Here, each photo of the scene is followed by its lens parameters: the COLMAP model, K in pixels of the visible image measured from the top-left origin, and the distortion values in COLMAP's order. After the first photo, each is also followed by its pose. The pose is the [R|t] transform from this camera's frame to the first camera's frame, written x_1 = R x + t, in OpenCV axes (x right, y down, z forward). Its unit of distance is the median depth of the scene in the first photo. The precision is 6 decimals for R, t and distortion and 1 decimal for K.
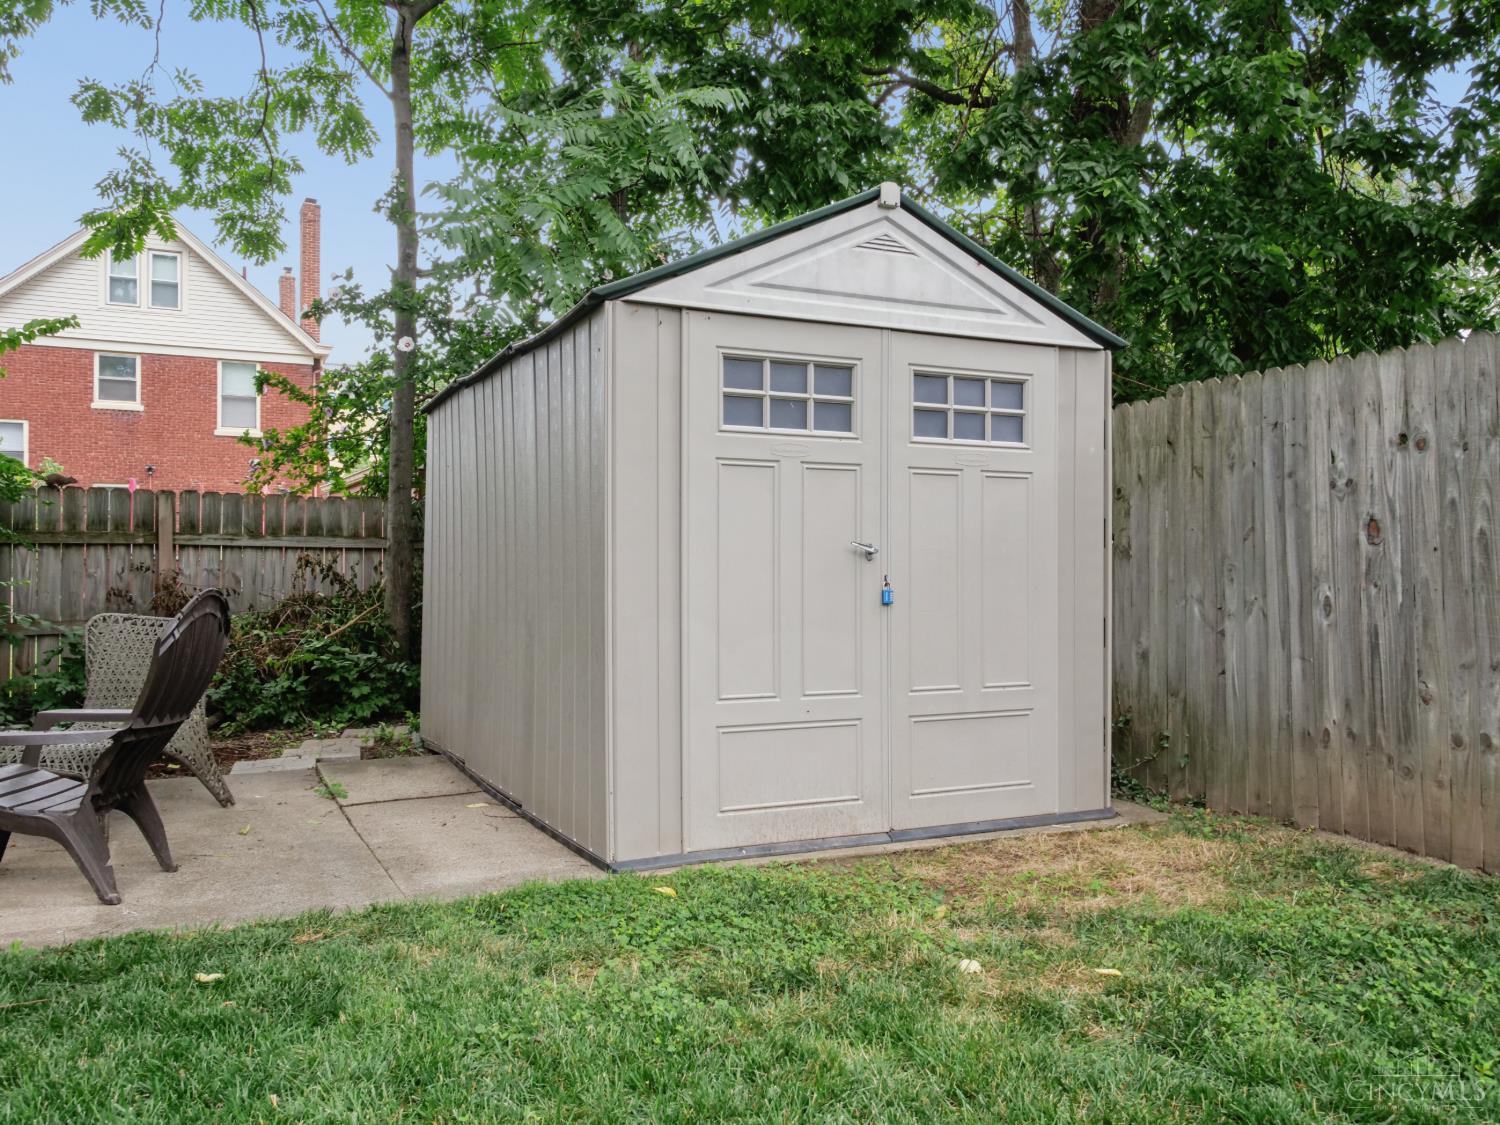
lens RADIAL K [[1223.6, 0, 749.6], [0, 1223.6, 561.3], [0, 0, 1]] dist [-0.006359, 0.000604]
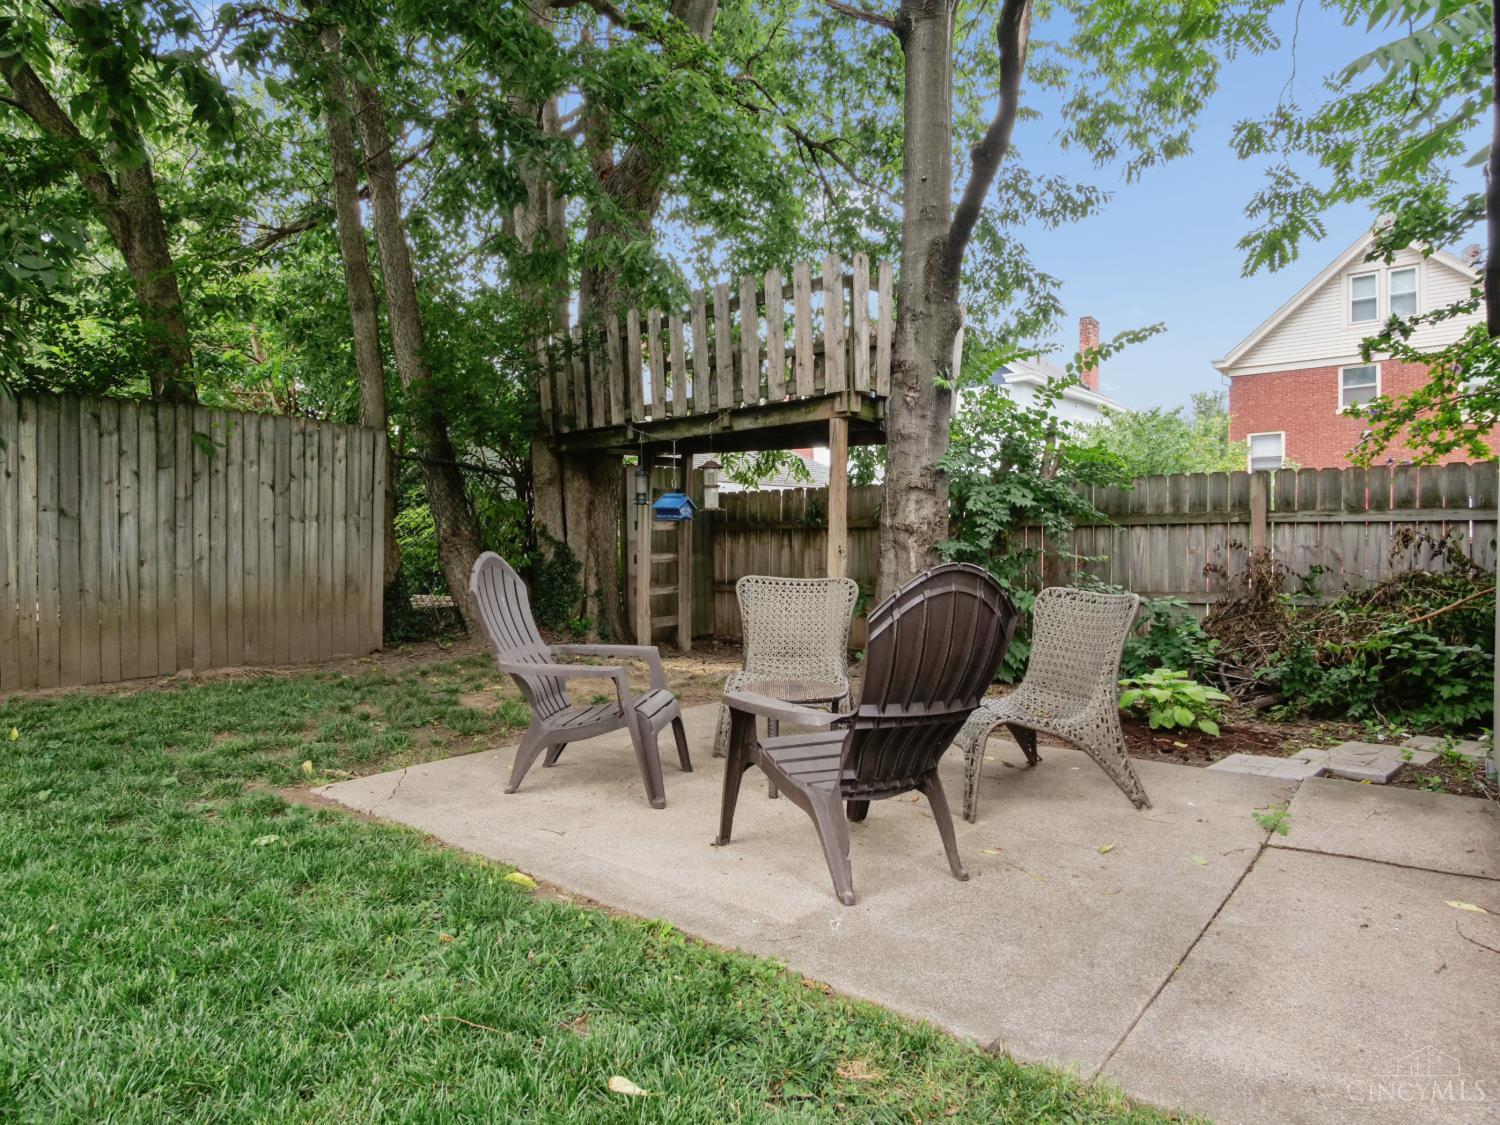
lens RADIAL K [[892.6, 0, 769.6], [0, 892.6, 540.1], [0, 0, 1]] dist [0.010220, 0.000227]
pose [[0.431505, -0.012340, -0.902026, 0.029000], [0.008126, 0.999919, -0.009792, 0.005365], [0.902074, -0.003105, 0.431571, 0.287335]]
